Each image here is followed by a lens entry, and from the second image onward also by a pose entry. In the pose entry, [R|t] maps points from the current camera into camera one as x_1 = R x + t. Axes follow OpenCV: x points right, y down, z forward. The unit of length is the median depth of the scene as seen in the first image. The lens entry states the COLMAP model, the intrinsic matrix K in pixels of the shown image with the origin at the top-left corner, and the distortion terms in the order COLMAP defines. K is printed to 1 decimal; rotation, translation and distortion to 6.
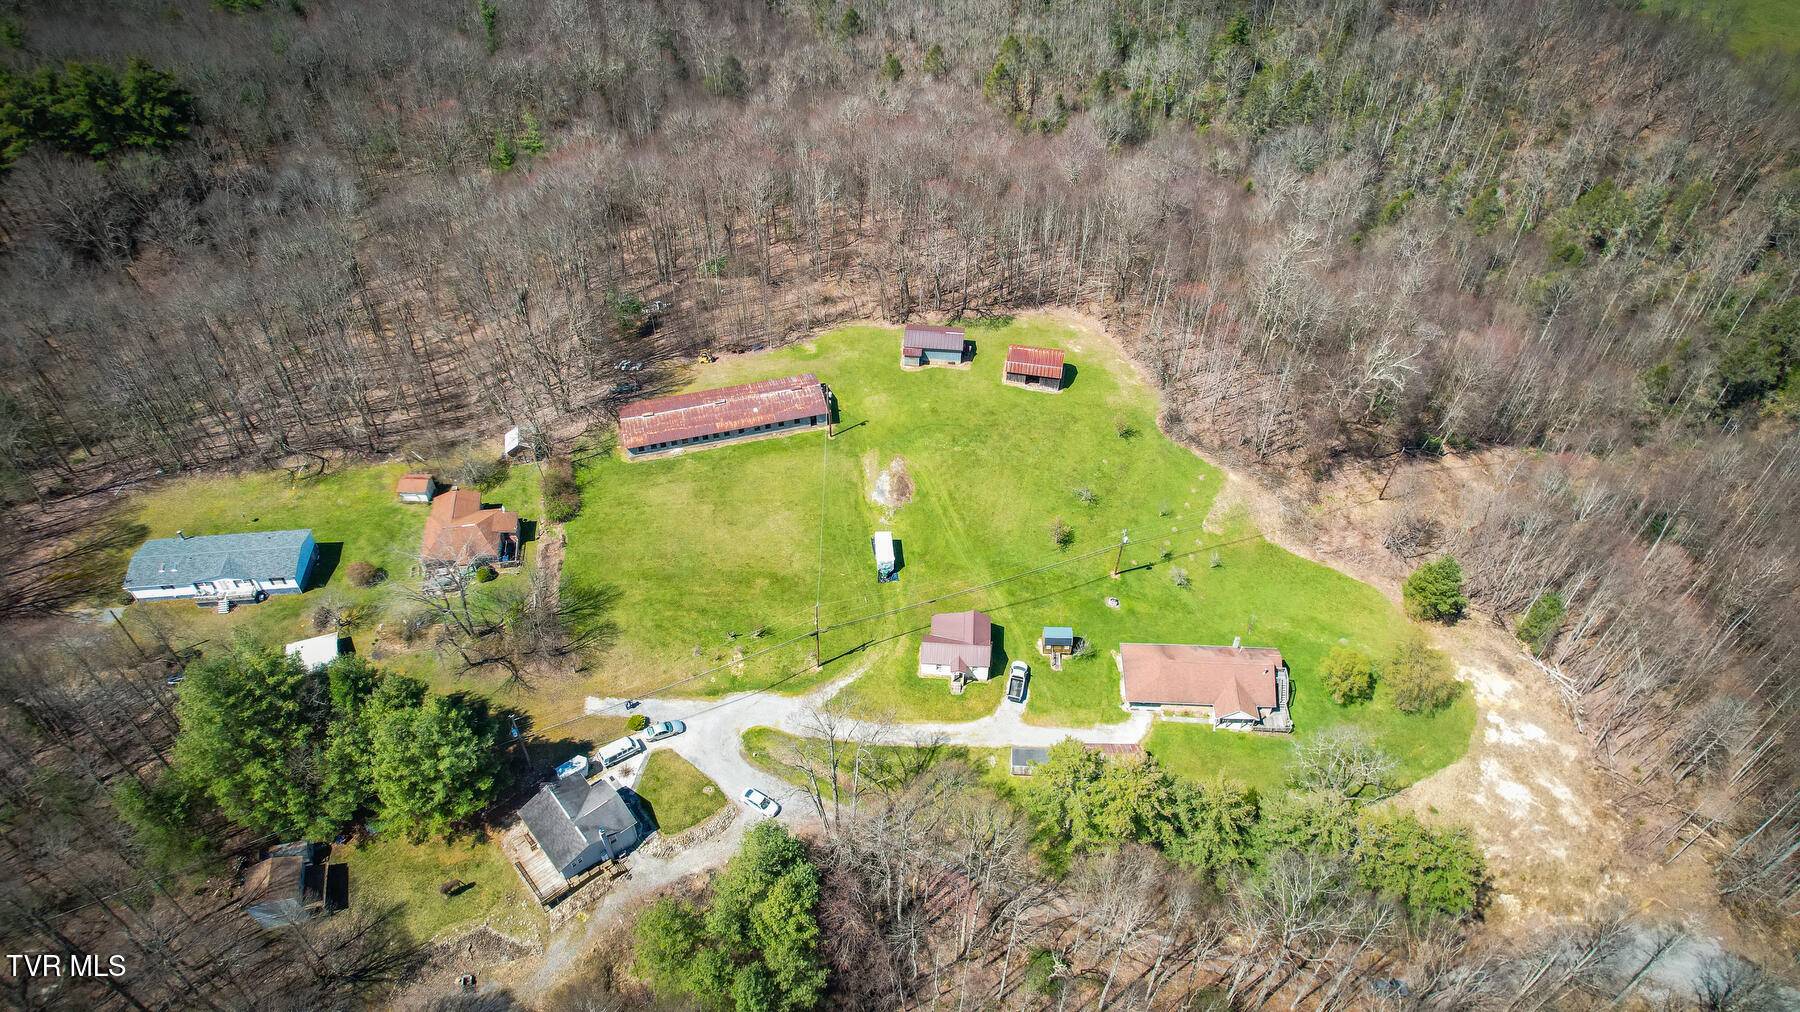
lens RADIAL K [[1152.8, 0, 900.0], [0, 1152.8, 506.0], [0, 0, 1]] dist [-0.060481, 0.054532]
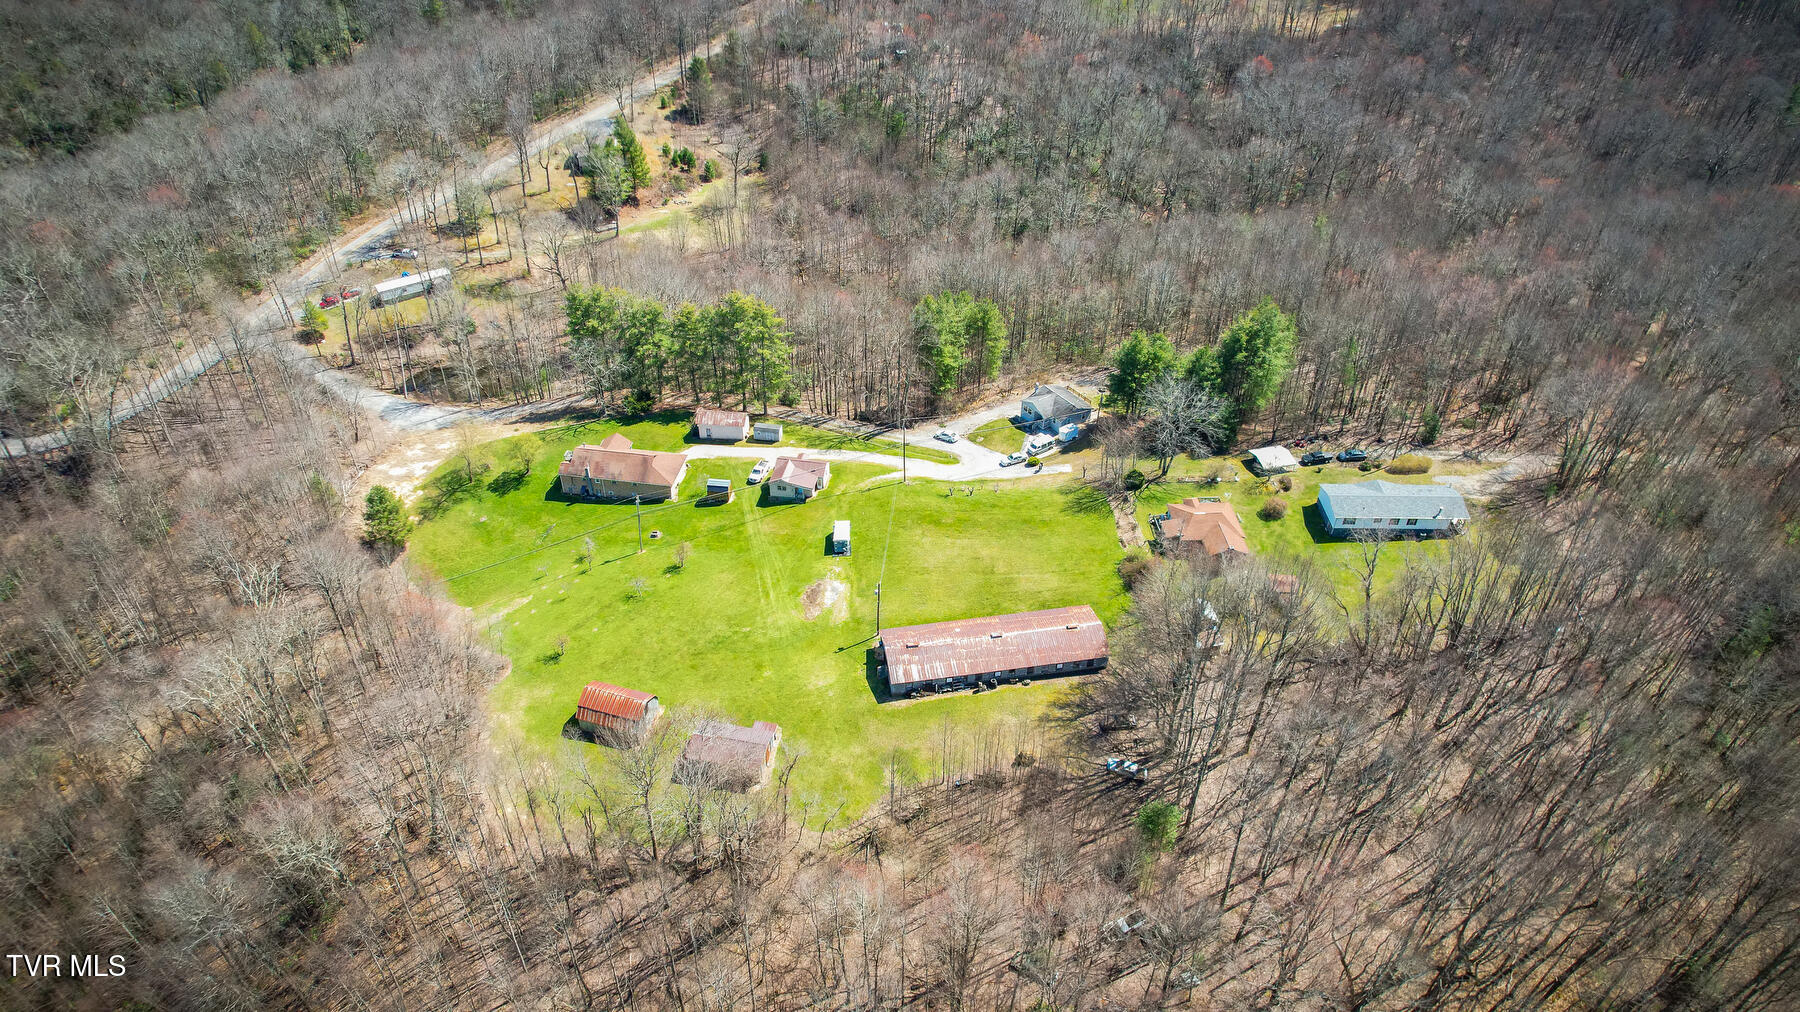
lens RADIAL K [[1152.8, 0, 900.0], [0, 1152.8, 506.0], [0, 0, 1]] dist [-0.060481, 0.054532]
pose [[-0.995120, -0.074271, 0.064960, -0.142751], [0.054518, 0.134878, 0.989361, -1.089002], [-0.082243, 0.988075, -0.130171, 1.109097]]
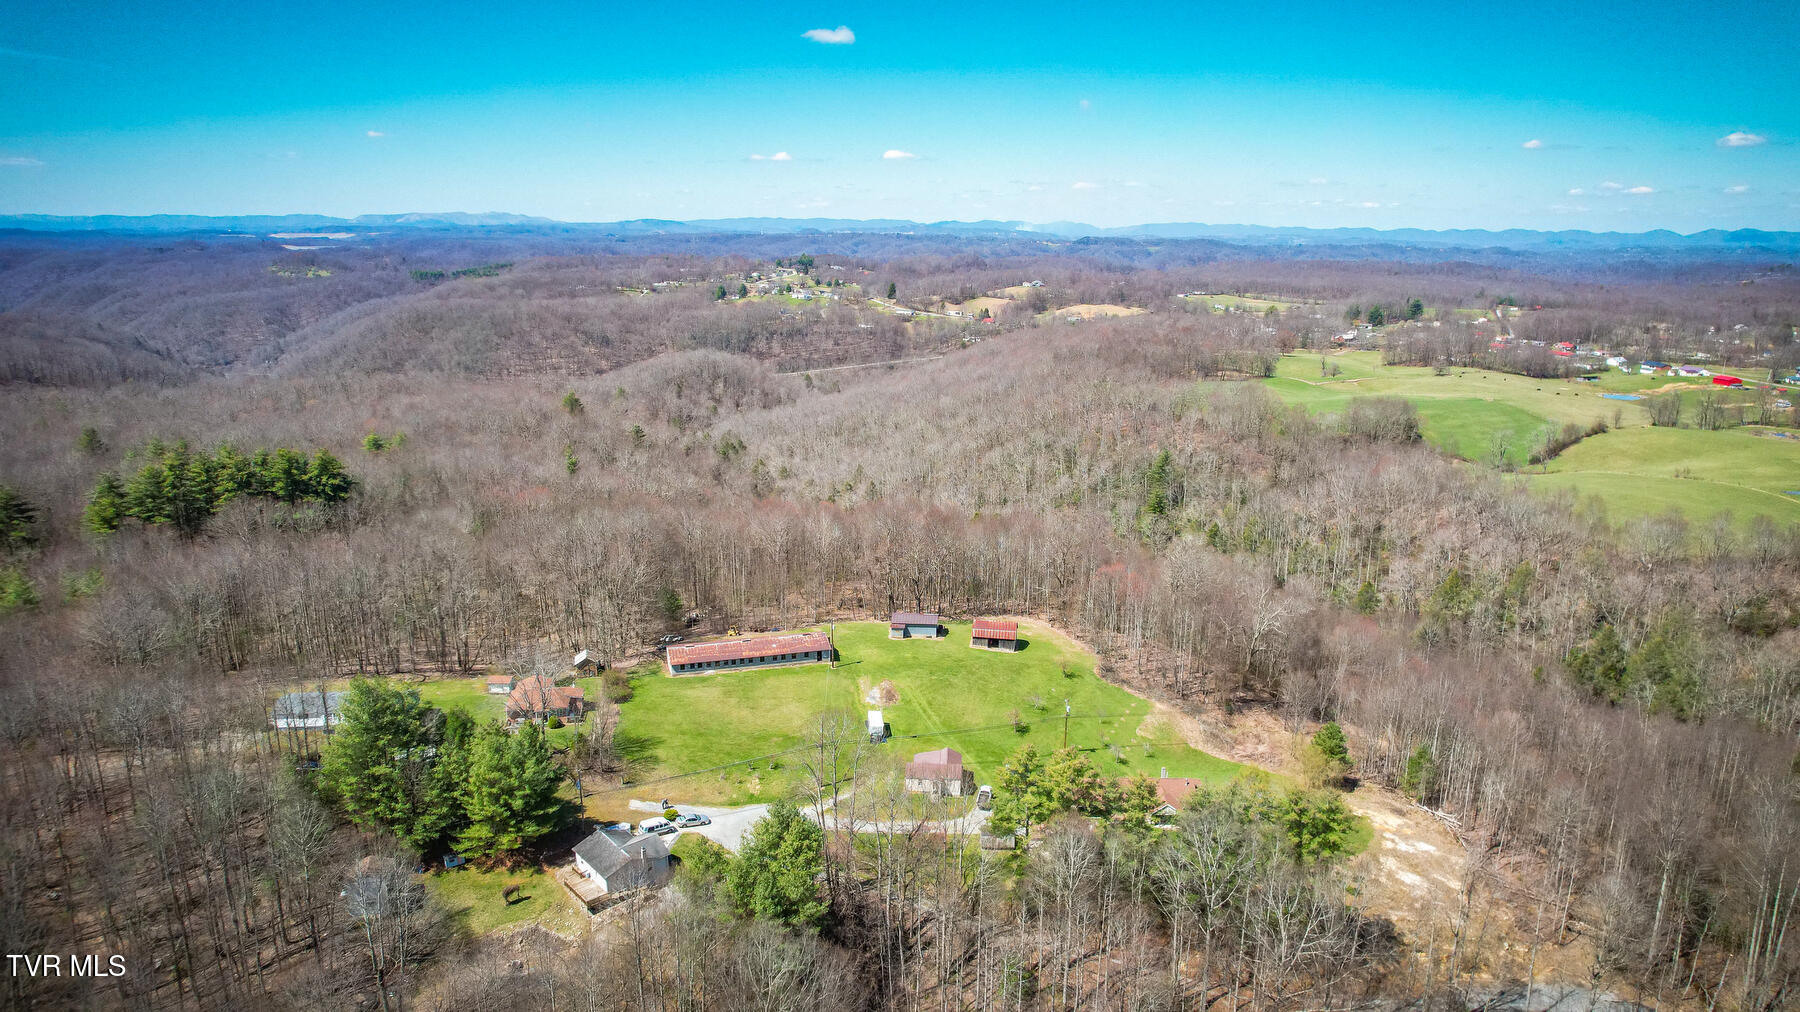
lens RADIAL K [[1146.9, 0, 900.0], [0, 1146.9, 506.0], [0, 0, 1]] dist [-0.034223, 0.000454]
pose [[0.999934, -0.004156, 0.010713, 0.000601], [0.009016, 0.861725, -0.507296, 0.460828], [-0.007124, 0.507359, 0.861705, -0.182154]]
